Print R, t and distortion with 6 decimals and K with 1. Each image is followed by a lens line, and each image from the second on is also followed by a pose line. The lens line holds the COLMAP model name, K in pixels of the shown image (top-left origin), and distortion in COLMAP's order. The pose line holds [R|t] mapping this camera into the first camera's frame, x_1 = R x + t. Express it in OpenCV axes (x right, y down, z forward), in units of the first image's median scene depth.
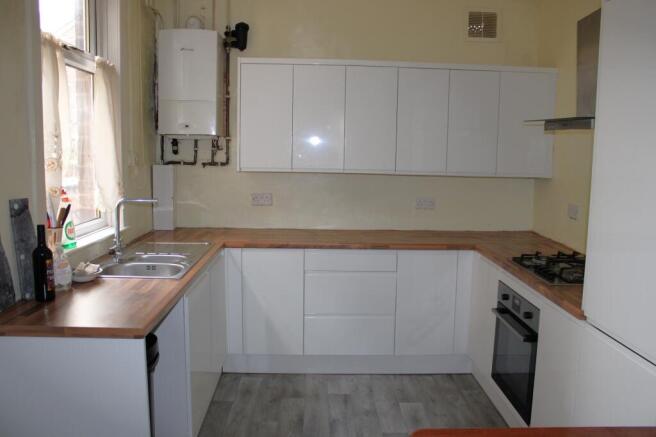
lens RADIAL K [[563.6, 0, 328.0], [0, 563.6, 218.5], [0, 0, 1]] dist [-0.089685, 0.007520]
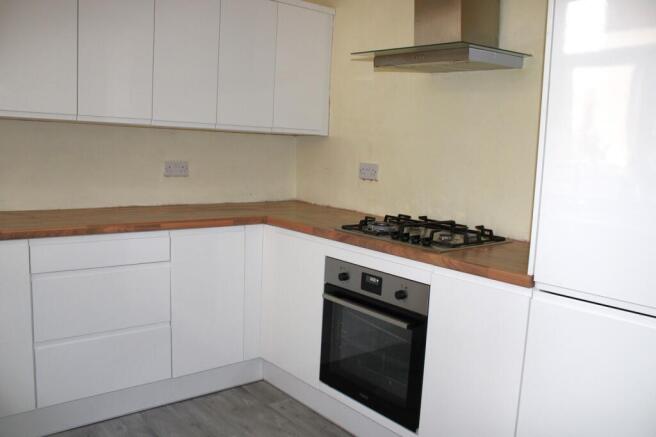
lens RADIAL K [[563.6, 0, 328.0], [0, 563.6, 218.5], [0, 0, 1]] dist [-0.089685, 0.007520]
pose [[0.790077, -0.059792, 0.610085, -0.145670], [0.046535, 0.998210, 0.037567, 0.023945], [-0.611239, -0.001290, 0.791445, 0.318601]]
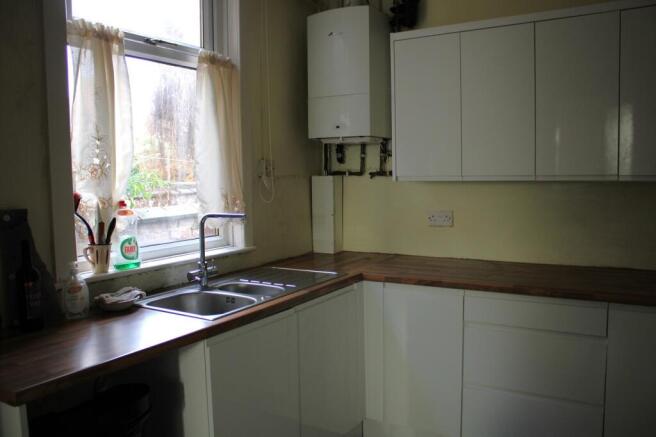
lens RADIAL K [[563.6, 0, 328.0], [0, 563.6, 218.5], [0, 0, 1]] dist [-0.089685, 0.007520]
pose [[0.838696, 0.014138, -0.544416, 0.189421], [-0.034742, 0.999016, -0.027577, -0.008655], [0.543490, 0.042043, 0.838362, 0.315425]]
